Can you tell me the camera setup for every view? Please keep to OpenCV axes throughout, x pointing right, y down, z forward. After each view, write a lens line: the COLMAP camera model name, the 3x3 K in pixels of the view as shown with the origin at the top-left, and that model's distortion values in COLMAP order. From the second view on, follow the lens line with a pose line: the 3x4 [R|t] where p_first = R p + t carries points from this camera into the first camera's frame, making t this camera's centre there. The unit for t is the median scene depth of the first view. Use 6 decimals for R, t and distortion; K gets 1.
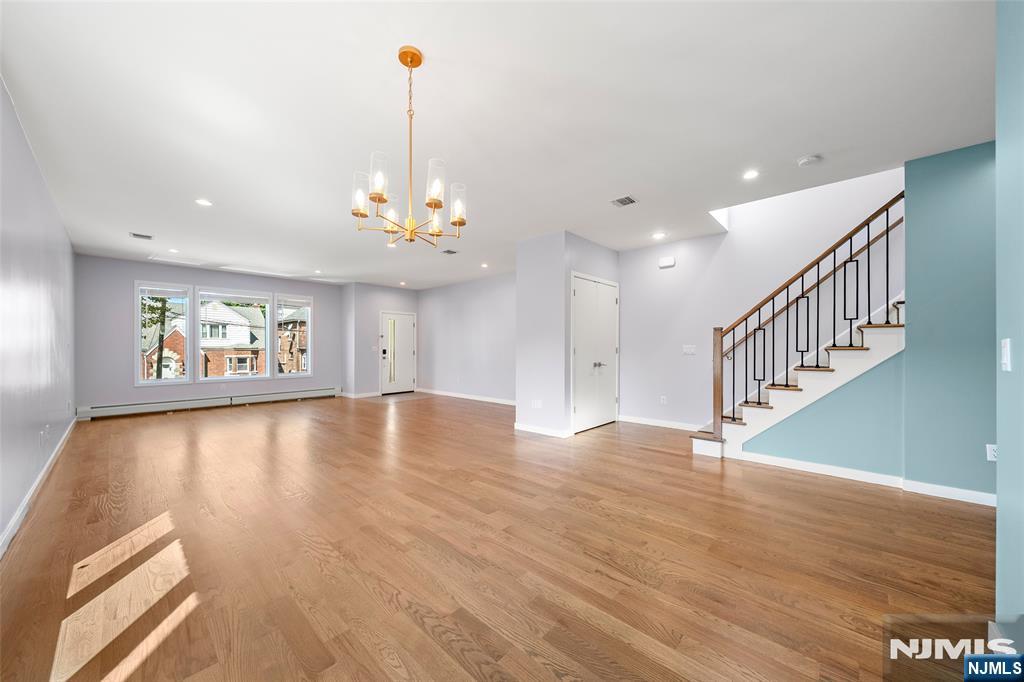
lens RADIAL K [[353.9, 0, 507.5], [0, 353.9, 348.3], [0, 0, 1]] dist [0.000000, 0.000494]
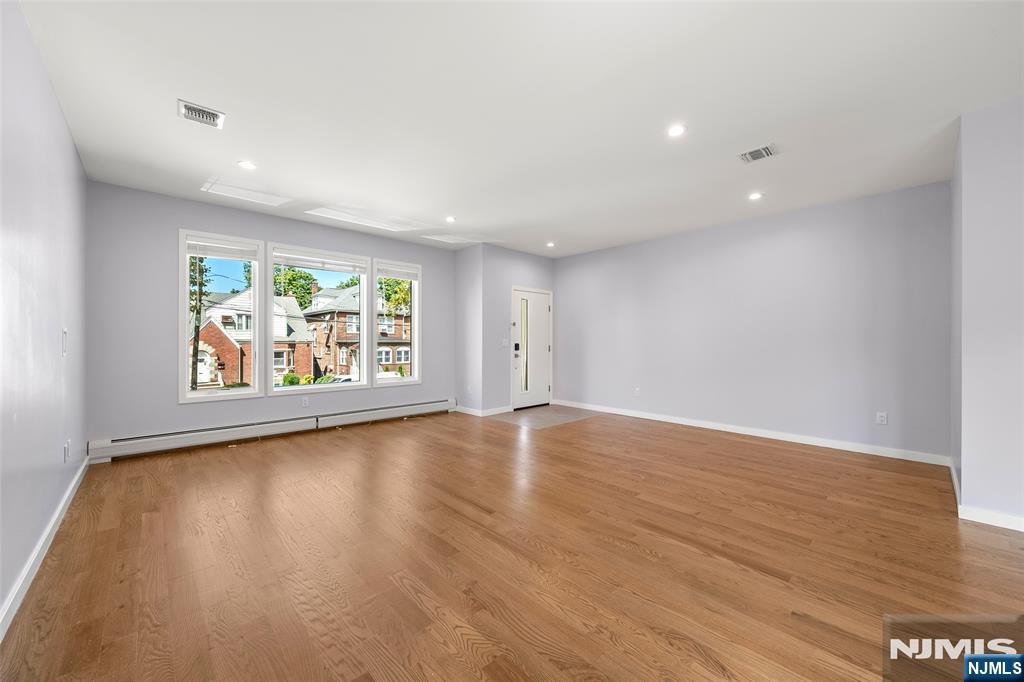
lens RADIAL K [[372.9, 0, 508.1], [0, 372.9, 341.3], [0, 0, 1]] dist [-0.002344, -0.000990]
pose [[0.997611, 0.003452, -0.068996, -0.303672], [-0.003603, 0.999991, -0.002070, 0.000600], [0.068989, 0.002313, 0.997615, 0.273571]]
